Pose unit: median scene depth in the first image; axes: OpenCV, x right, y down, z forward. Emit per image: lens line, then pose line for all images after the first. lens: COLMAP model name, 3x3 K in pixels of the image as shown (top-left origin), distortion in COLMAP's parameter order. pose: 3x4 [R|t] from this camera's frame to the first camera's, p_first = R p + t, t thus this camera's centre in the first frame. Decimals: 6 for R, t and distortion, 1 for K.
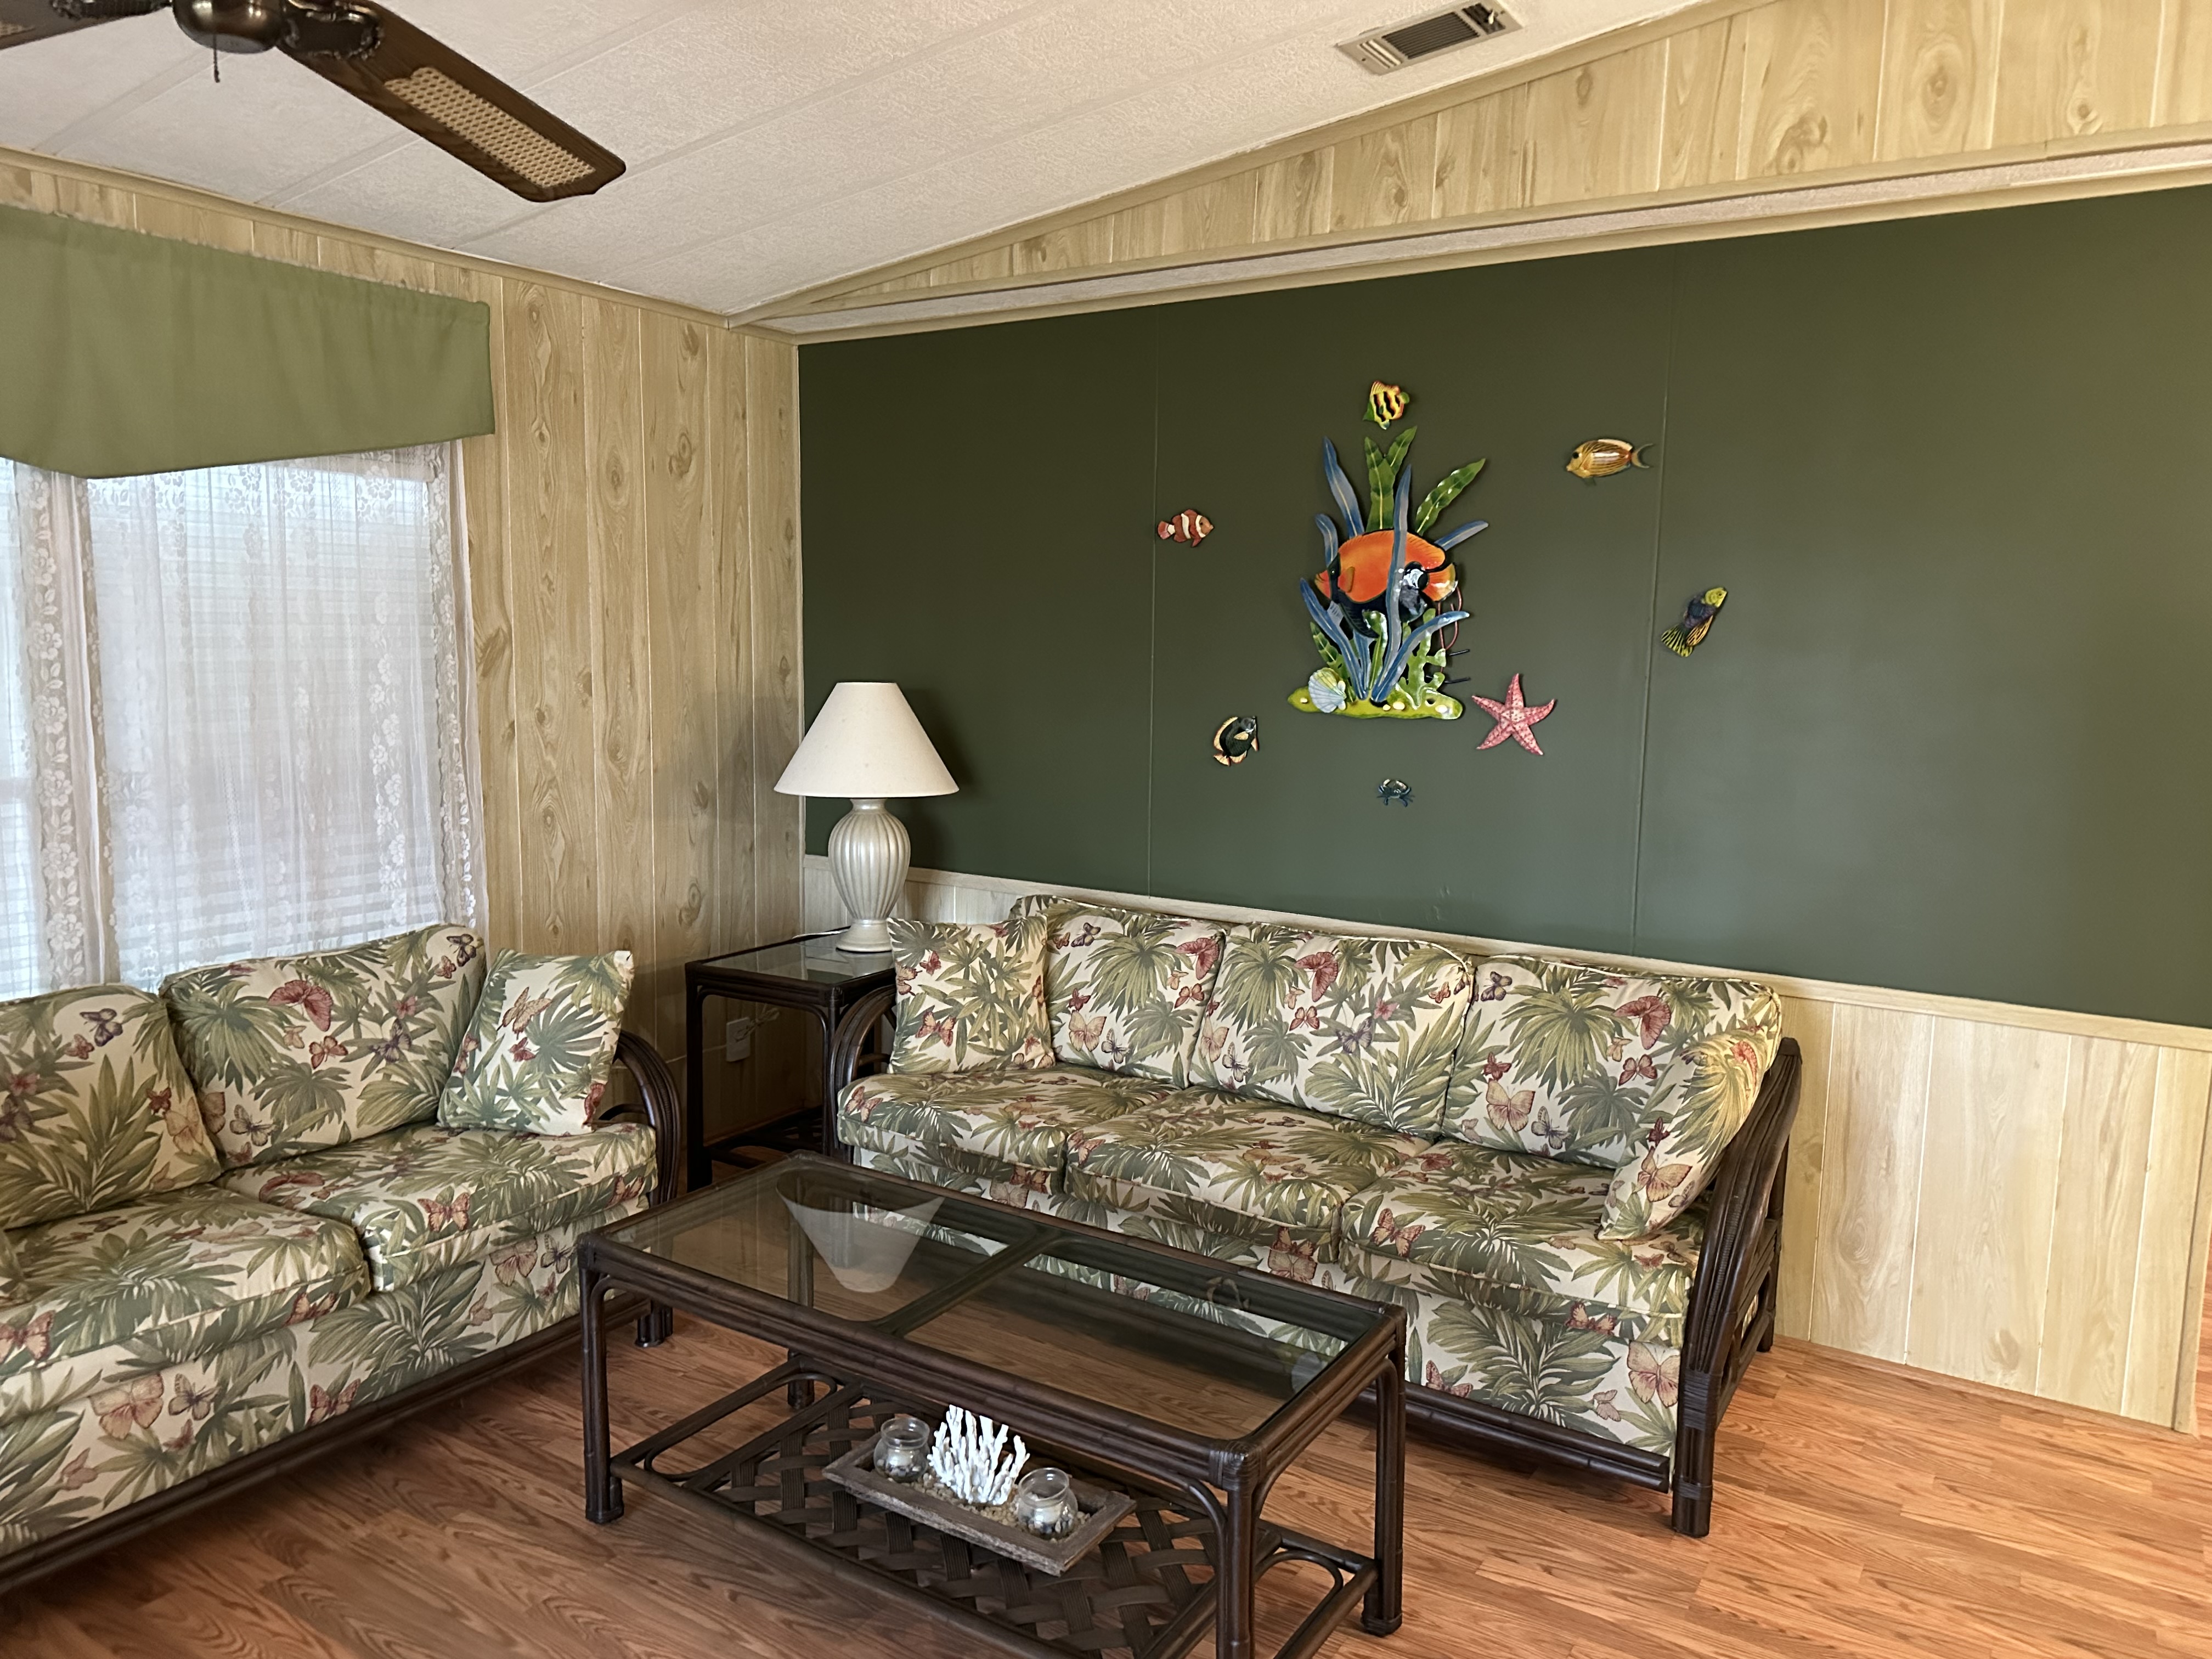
lens RADIAL K [[1575.2, 0, 1107.5], [0, 1575.2, 843.0], [0, 0, 1]] dist [-0.006714, -0.005308]
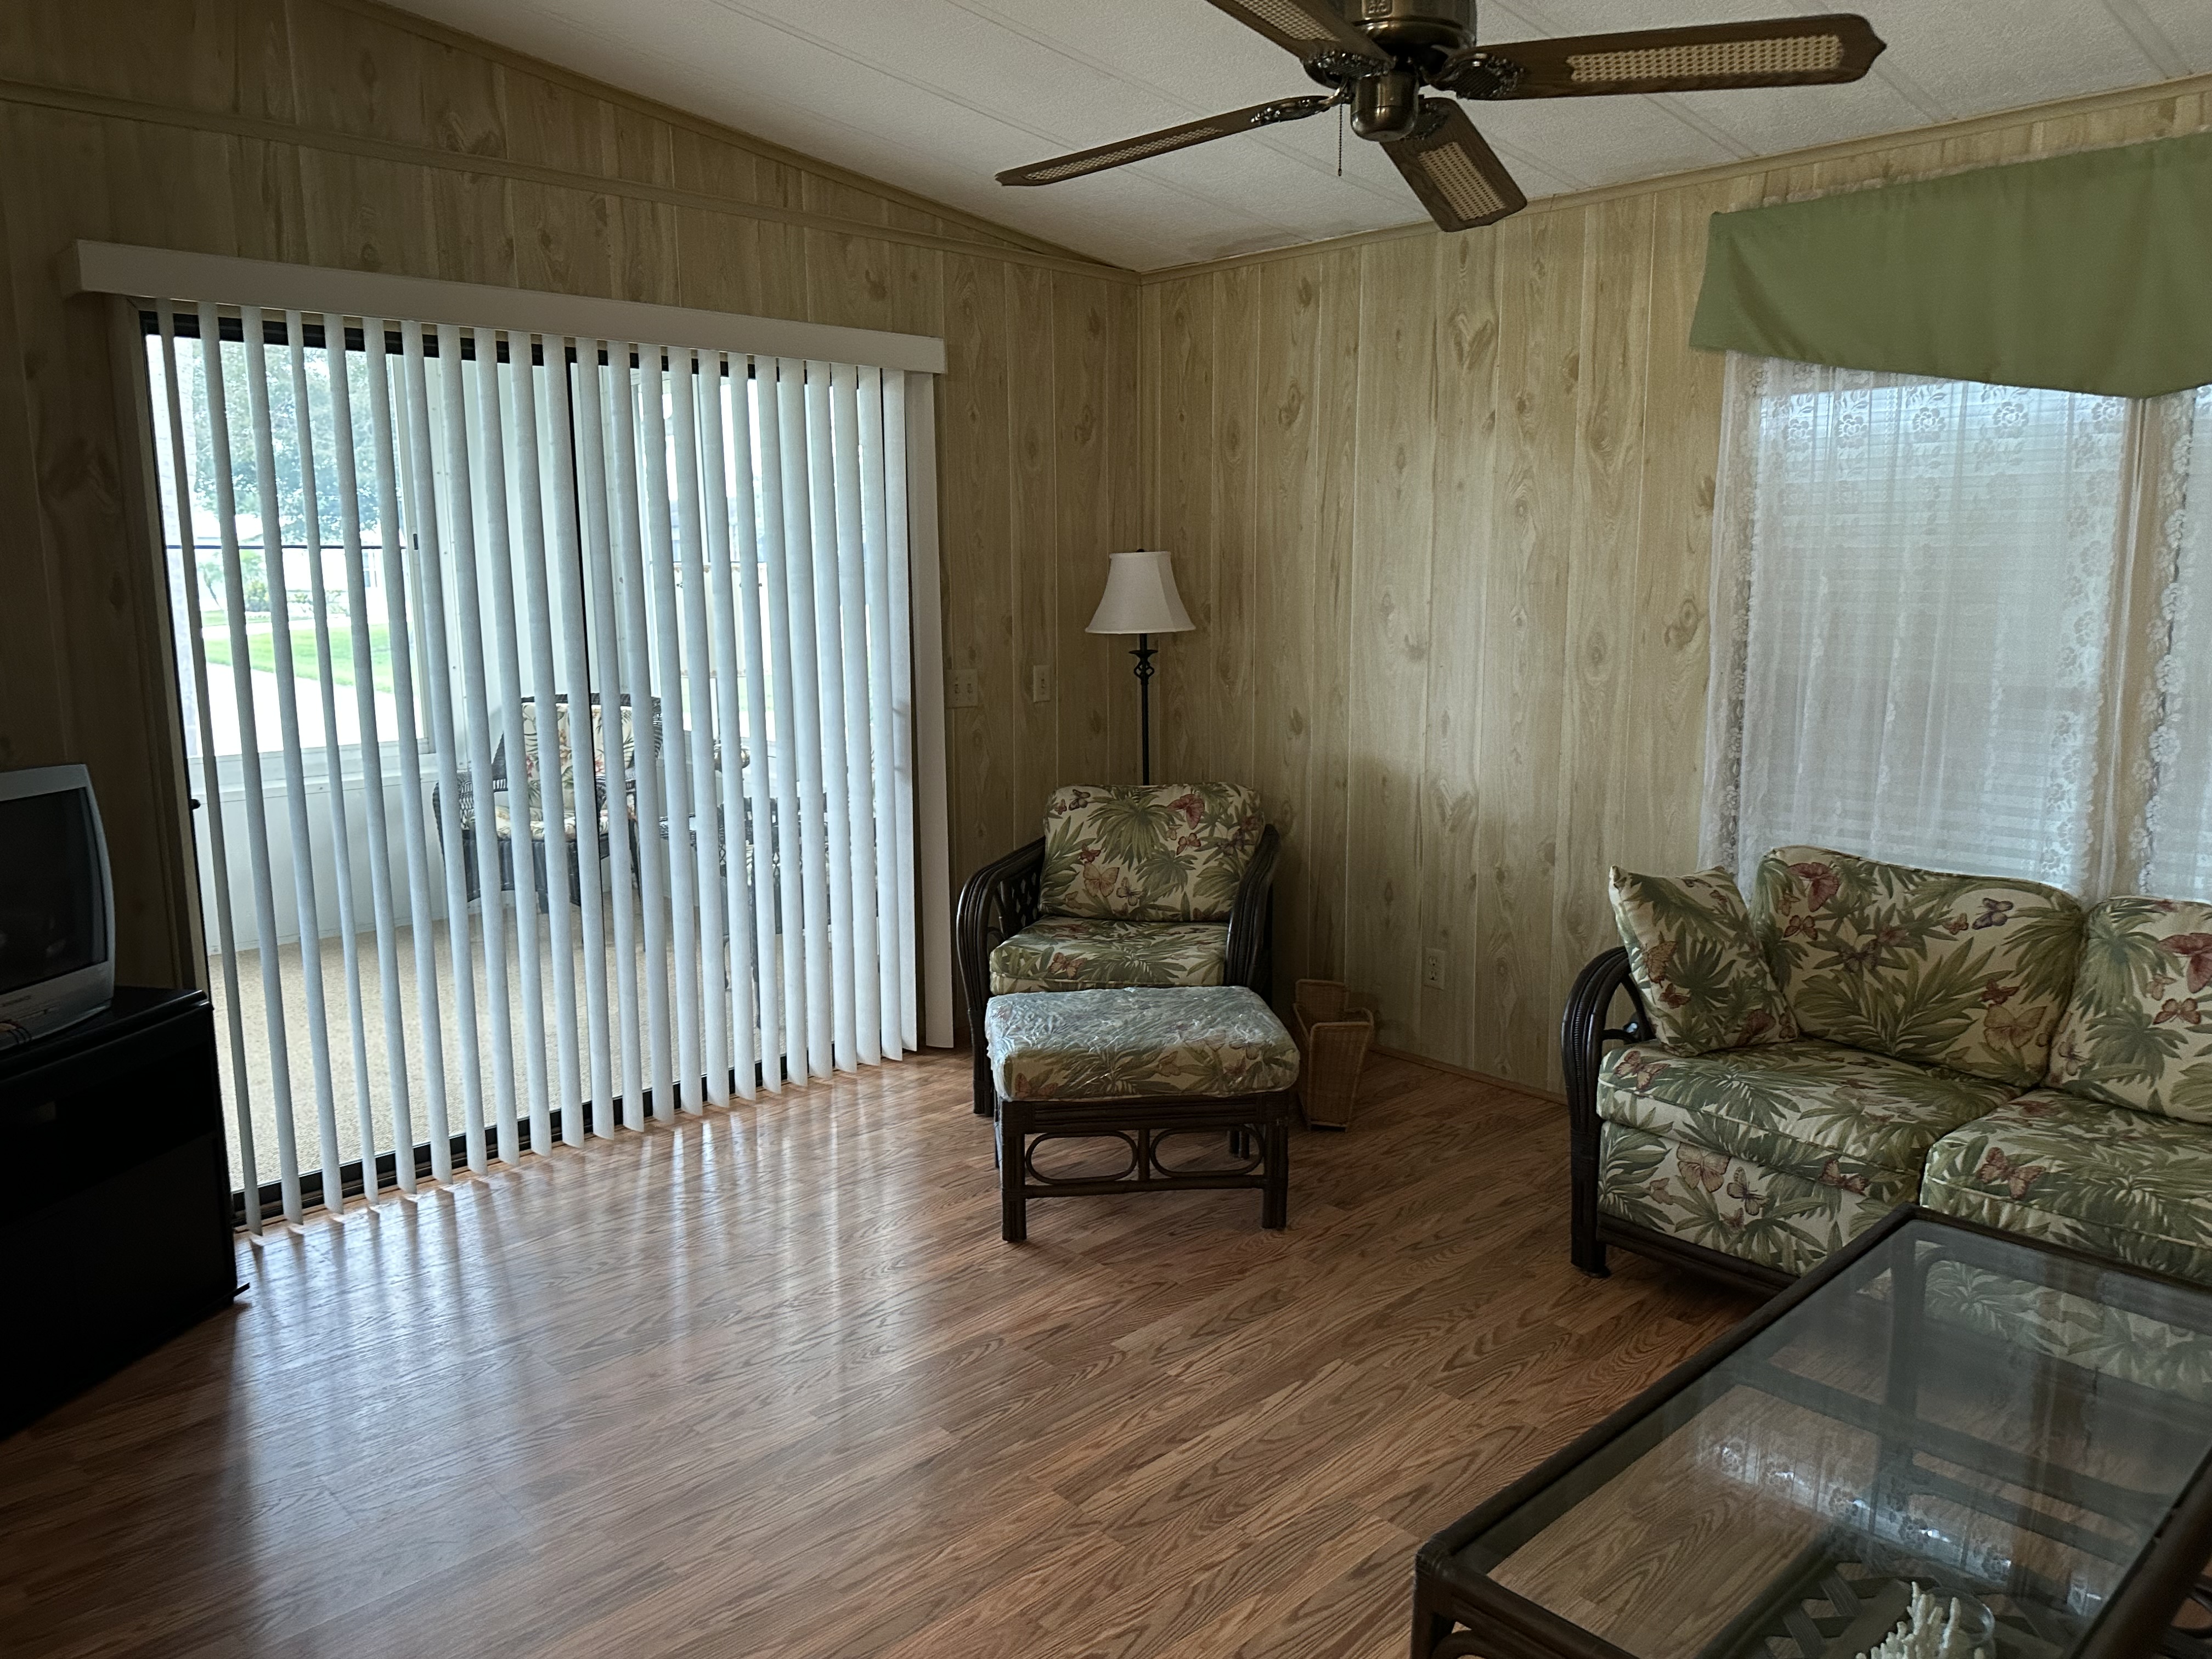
lens RADIAL K [[1600.9, 0, 1064.6], [0, 1600.9, 830.3], [0, 0, 1]] dist [0.056543, -0.070864]
pose [[-0.256713, 0.149137, -0.954912, 0.656296], [-0.124231, 0.974735, 0.185630, -0.076217], [0.958470, 0.166283, -0.231699, 0.709827]]
